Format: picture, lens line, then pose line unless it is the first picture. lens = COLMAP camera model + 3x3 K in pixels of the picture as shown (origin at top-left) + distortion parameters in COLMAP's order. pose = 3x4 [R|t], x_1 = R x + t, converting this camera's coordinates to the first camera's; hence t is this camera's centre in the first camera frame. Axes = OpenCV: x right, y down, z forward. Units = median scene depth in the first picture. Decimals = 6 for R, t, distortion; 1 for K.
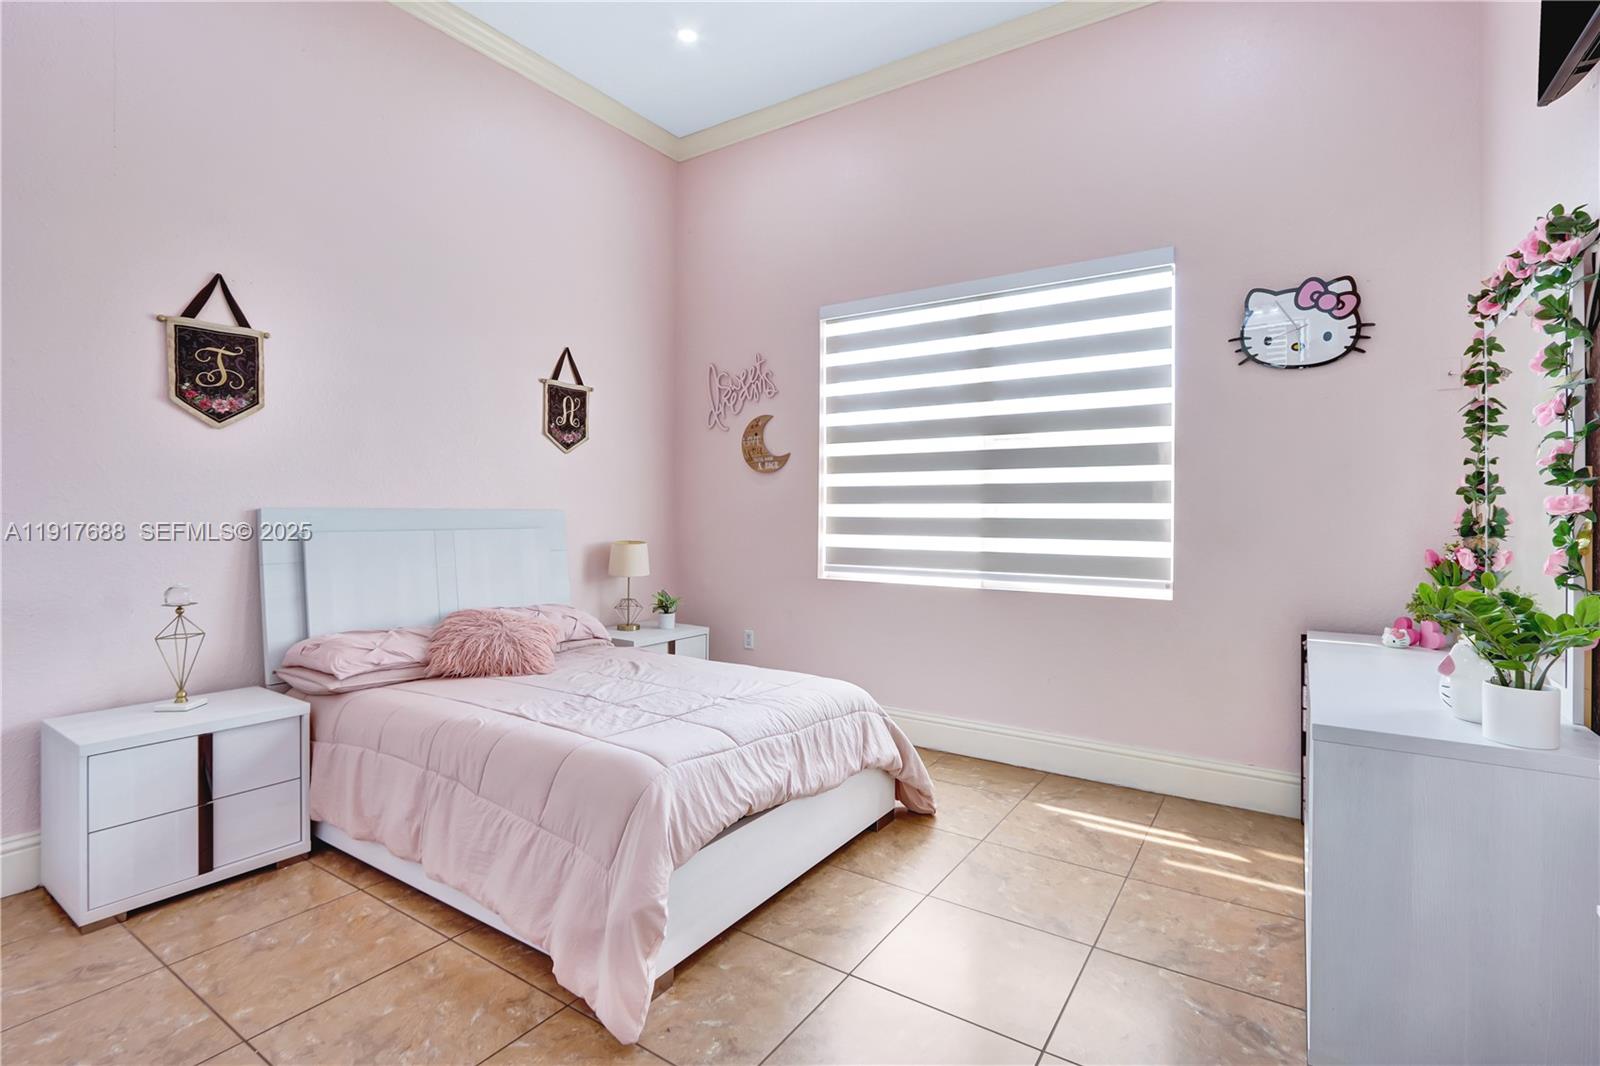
lens RADIAL K [[753.1, 0, 796.5], [0, 753.1, 519.3], [0, 0, 1]] dist [-0.015128, -0.001506]
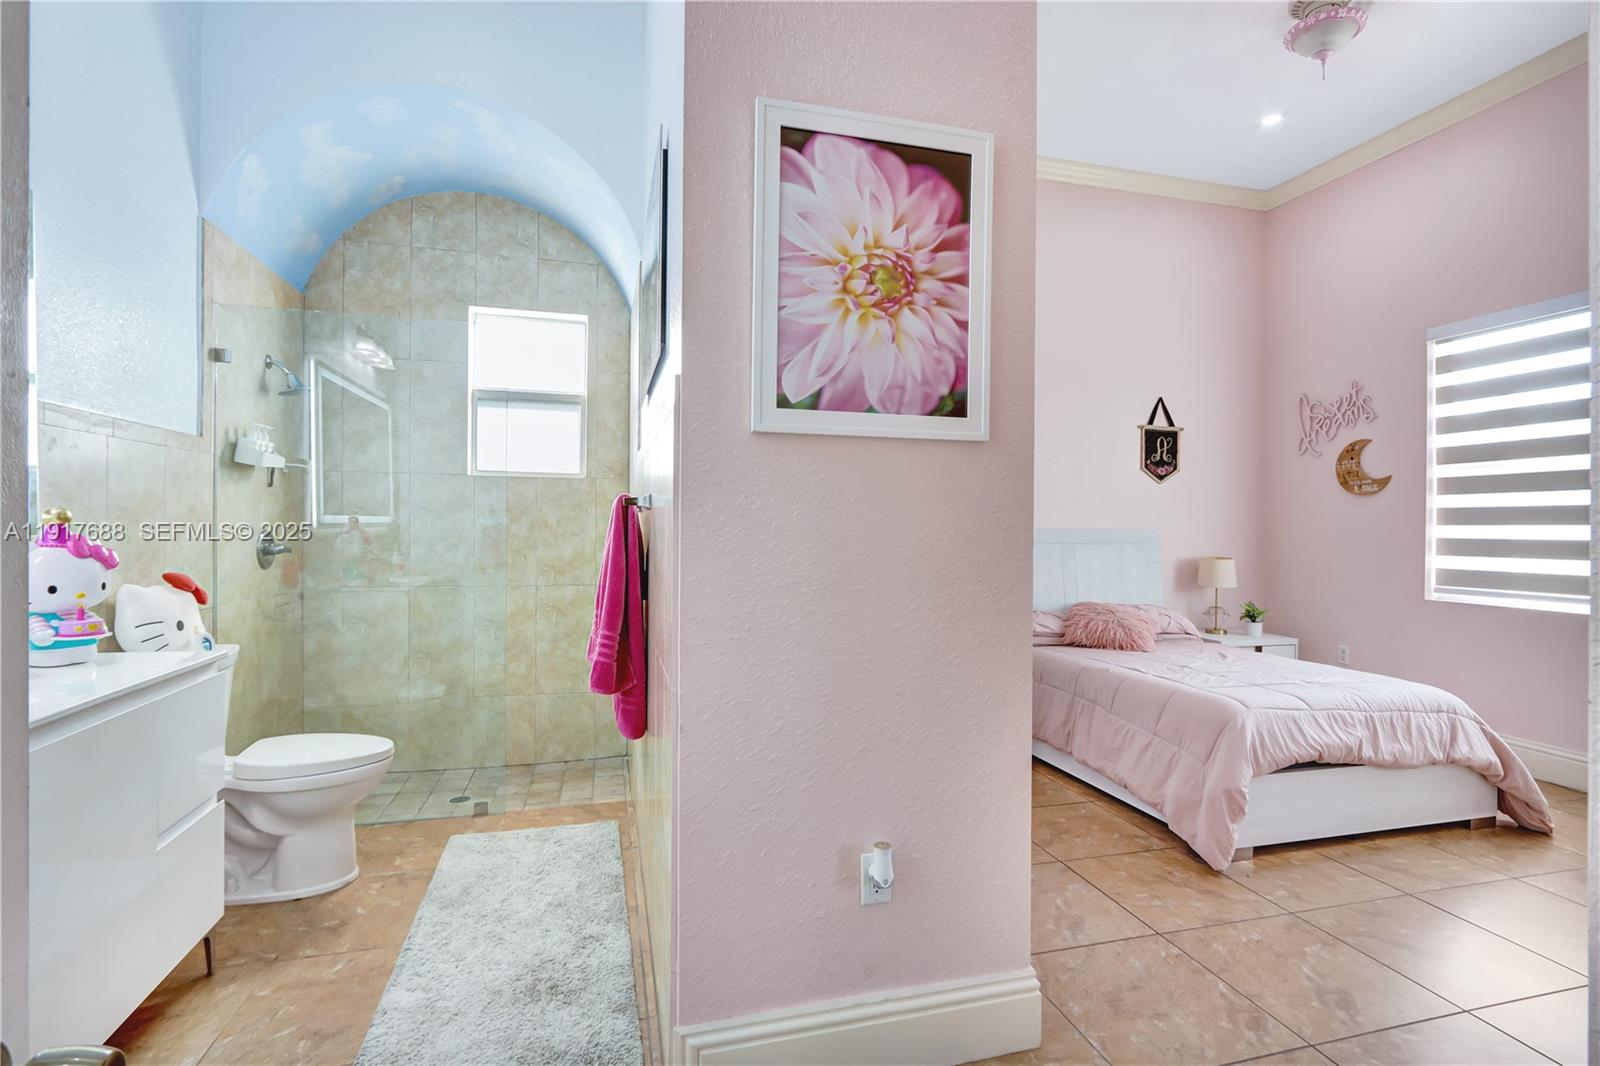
lens RADIAL K [[753.1, 0, 796.5], [0, 753.1, 519.3], [0, 0, 1]] dist [-0.015128, -0.001506]
pose [[0.748581, -0.003676, -0.663033, 0.079014], [-0.013720, 0.999685, -0.021032, 0.005327], [0.662901, 0.024841, 0.748294, -0.399489]]
